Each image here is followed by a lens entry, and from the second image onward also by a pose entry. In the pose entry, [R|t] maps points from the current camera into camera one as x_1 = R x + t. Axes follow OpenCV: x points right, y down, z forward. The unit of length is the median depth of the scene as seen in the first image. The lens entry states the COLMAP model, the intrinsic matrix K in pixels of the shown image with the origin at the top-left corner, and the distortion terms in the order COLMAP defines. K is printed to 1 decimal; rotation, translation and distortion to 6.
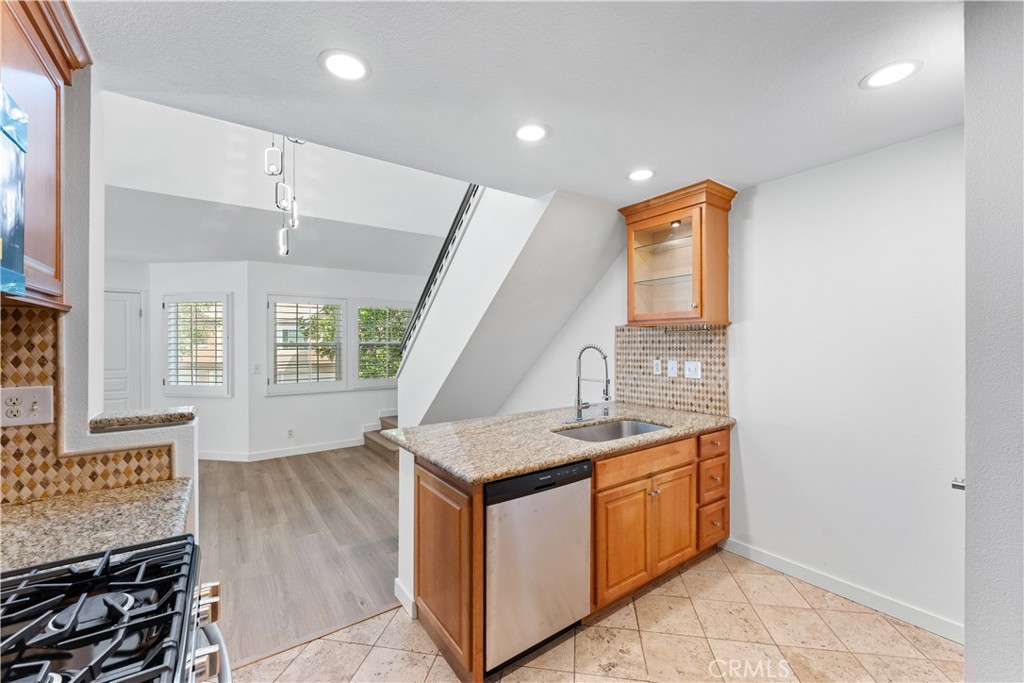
lens RADIAL K [[412.5, 0, 512.0], [0, 412.5, 341.5], [0, 0, 1]] dist [-0.003507, -0.000188]
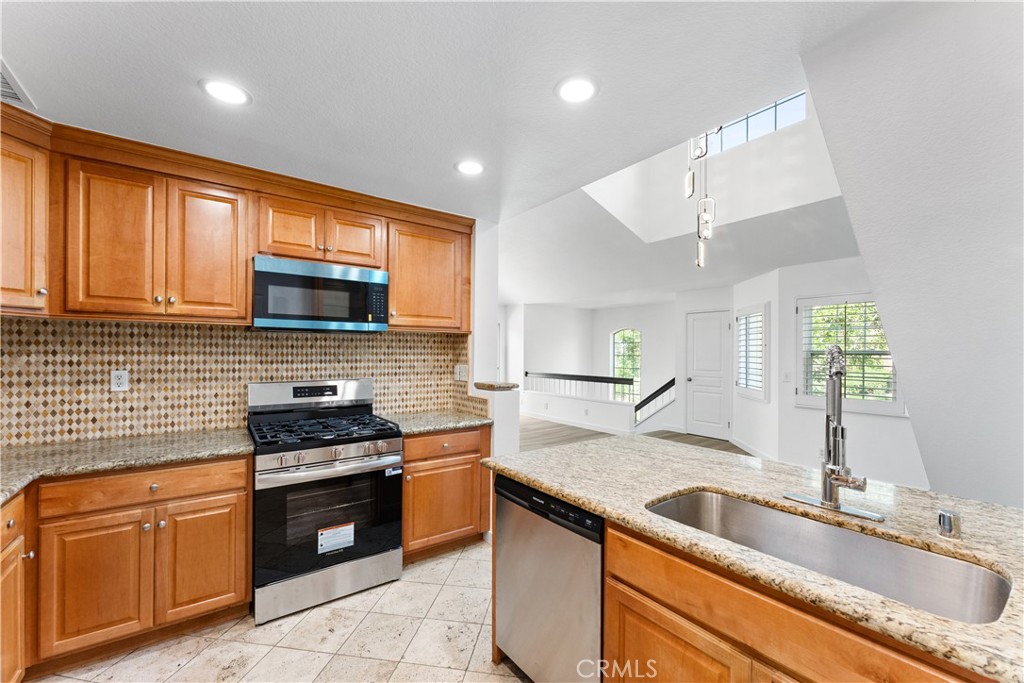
lens RADIAL K [[409.0, 0, 516.4], [0, 409.0, 351.4], [0, 0, 1]] dist [-0.001102, -0.000056]
pose [[0.023162, 0.000930, -0.999731, 0.550425], [-0.003892, 0.999992, 0.000840, 0.010554], [0.999724, 0.003872, 0.023165, 0.548542]]
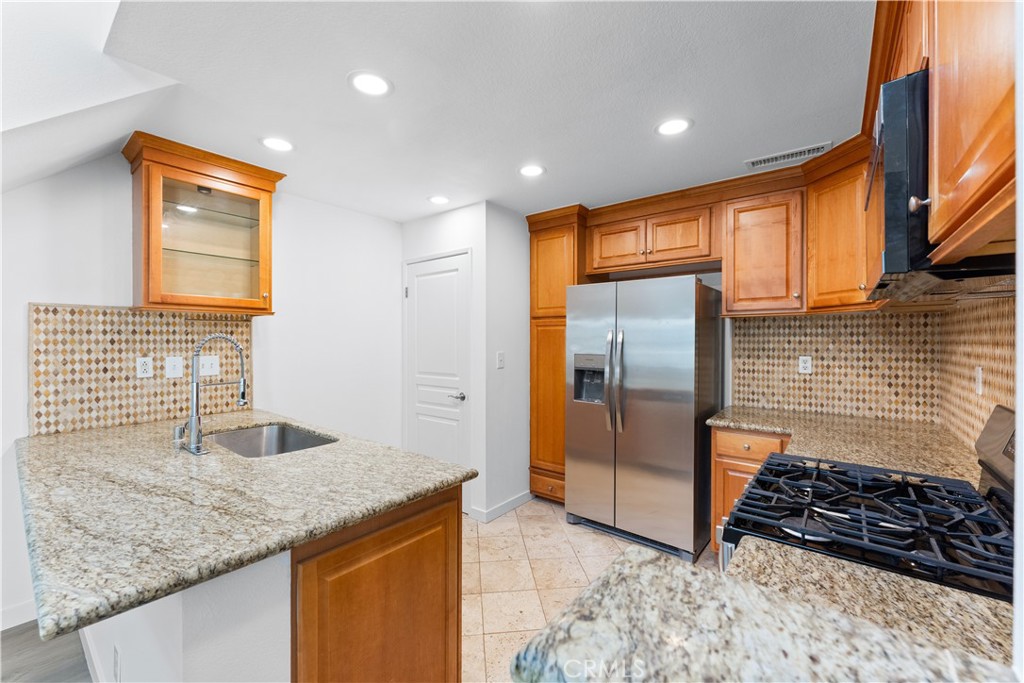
lens RADIAL K [[412.5, 0, 512.0], [0, 412.5, 341.5], [0, 0, 1]] dist [-0.003507, -0.000188]
pose [[-0.274254, -0.003516, 0.961651, -0.542189], [-0.001915, 0.999993, 0.003110, 0.013934], [-0.961655, -0.000988, -0.274259, 0.606762]]
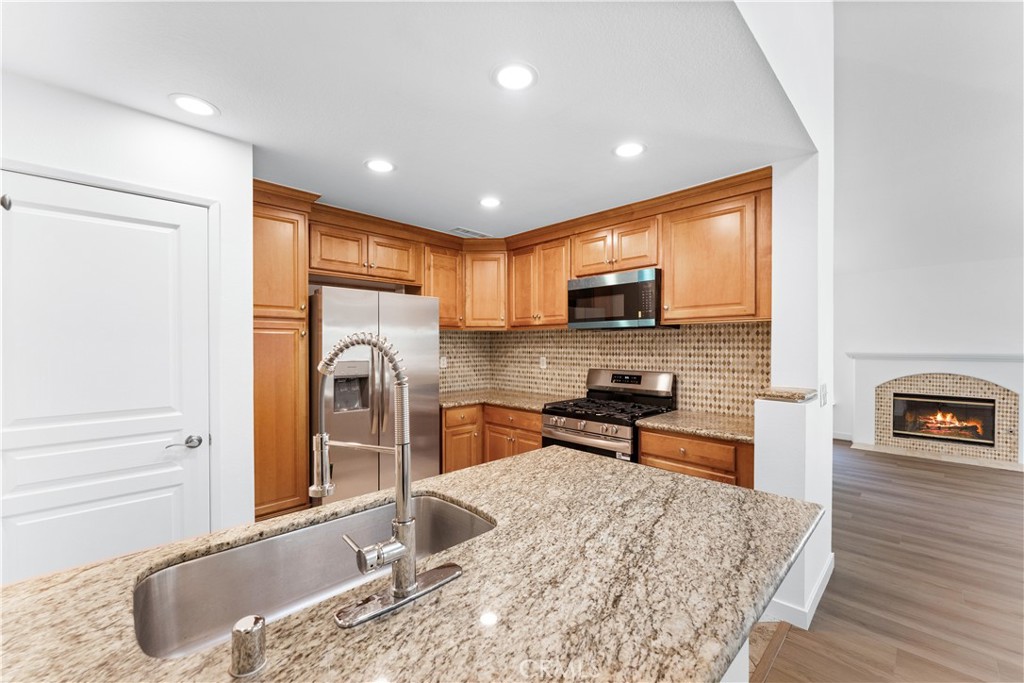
lens RADIAL K [[413.7, 0, 517.2], [0, 413.7, 346.6], [0, 0, 1]] dist [0.000376, -0.000015]
pose [[-0.985473, 0.002727, -0.169812, 0.115396], [0.002634, 0.999996, 0.000777, 0.013334], [0.169814, 0.000318, -0.985476, 1.146601]]
